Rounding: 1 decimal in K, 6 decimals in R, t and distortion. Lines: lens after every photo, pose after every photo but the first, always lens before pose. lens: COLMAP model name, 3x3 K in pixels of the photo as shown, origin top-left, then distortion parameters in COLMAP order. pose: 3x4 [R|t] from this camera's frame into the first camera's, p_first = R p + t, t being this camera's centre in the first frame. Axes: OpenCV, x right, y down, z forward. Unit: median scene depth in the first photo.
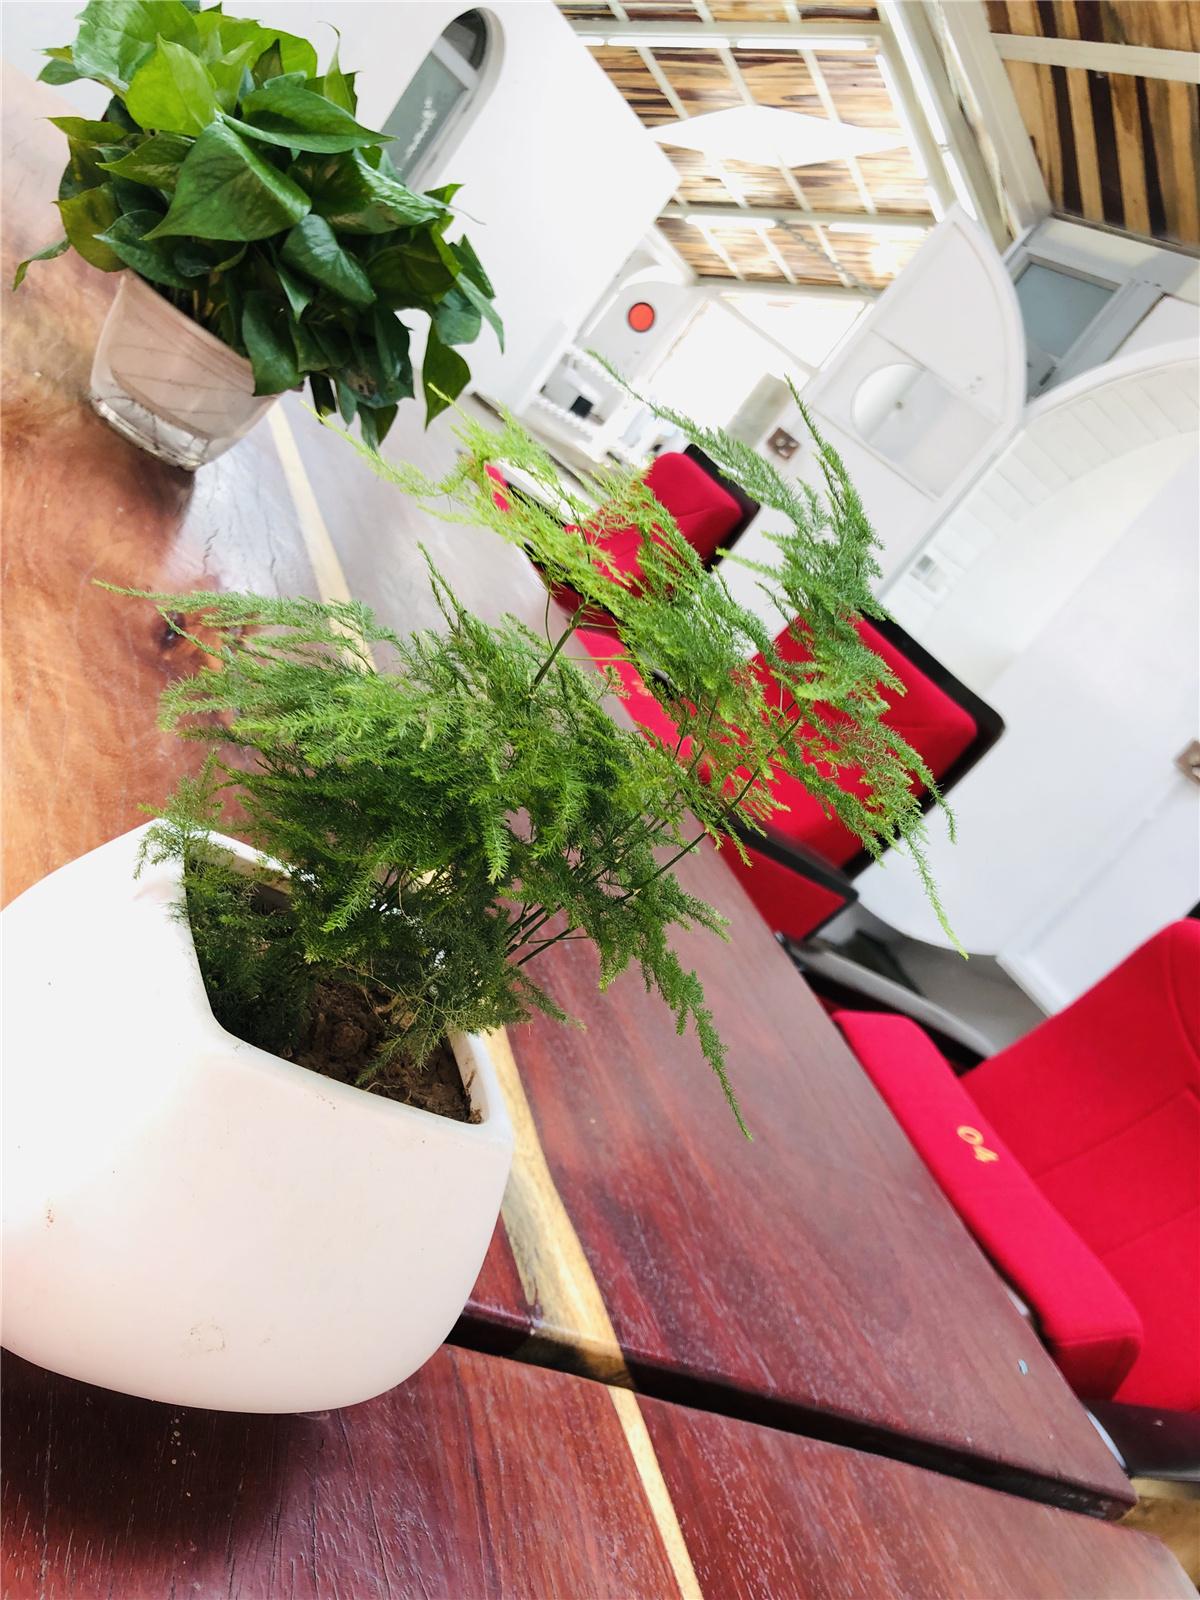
lens RADIAL K [[1344.7, 0, 600.0], [0, 1344.7, 800.0], [0, 0, 1]] dist [0.019731, -0.015770]
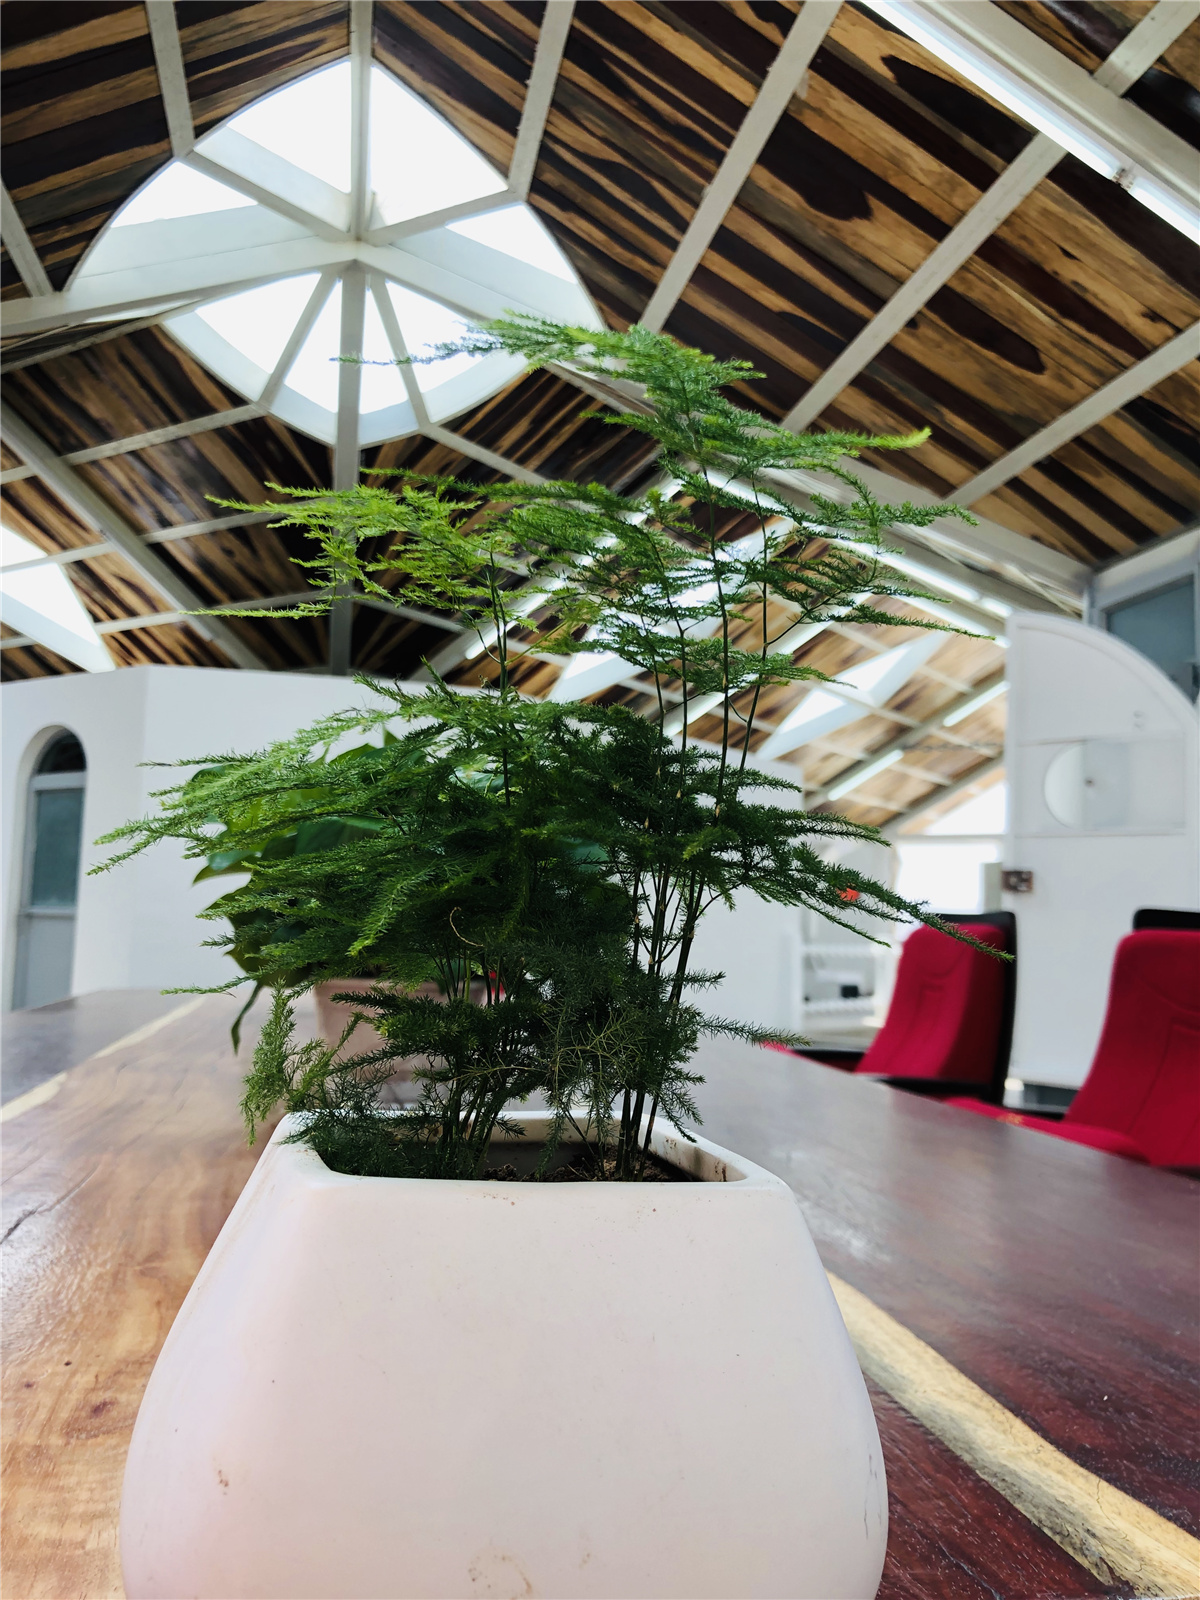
lens RADIAL K [[1344.7, 0, 600.0], [0, 1344.7, 800.0], [0, 0, 1]] dist [0.019731, -0.015770]
pose [[0.809880, -0.581021, -0.080682, 0.002635], [0.475507, 0.730808, -0.489707, 0.029319], [0.343492, 0.358239, 0.868146, 0.016571]]
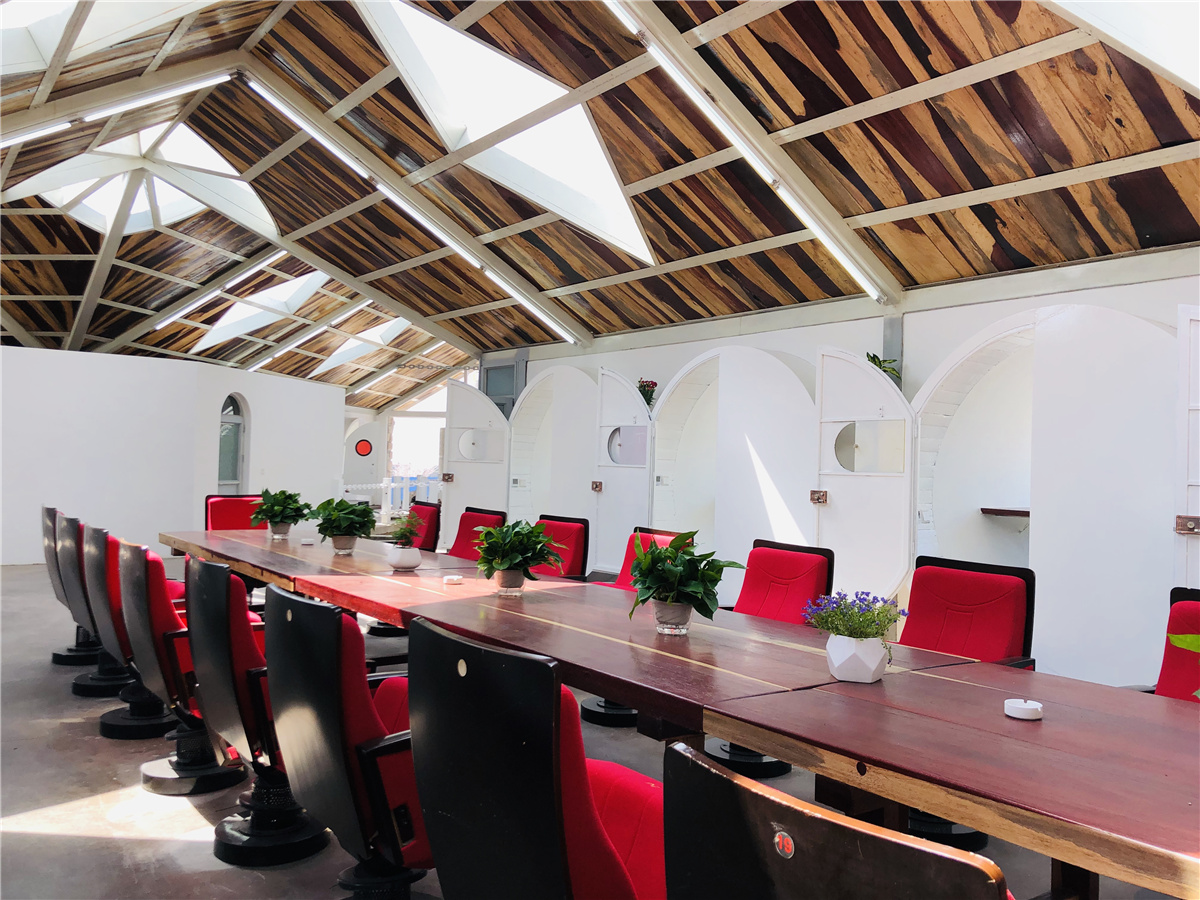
lens RADIAL K [[1008.5, 0, 600.0], [0, 1008.5, 450.0], [0, 0, 1]] dist [0.019731, -0.015770]
pose [[0.790010, -0.575480, 0.211439, -0.020110], [0.610293, 0.771081, -0.181593, 0.235451], [-0.058534, 0.272500, 0.960374, -0.929160]]
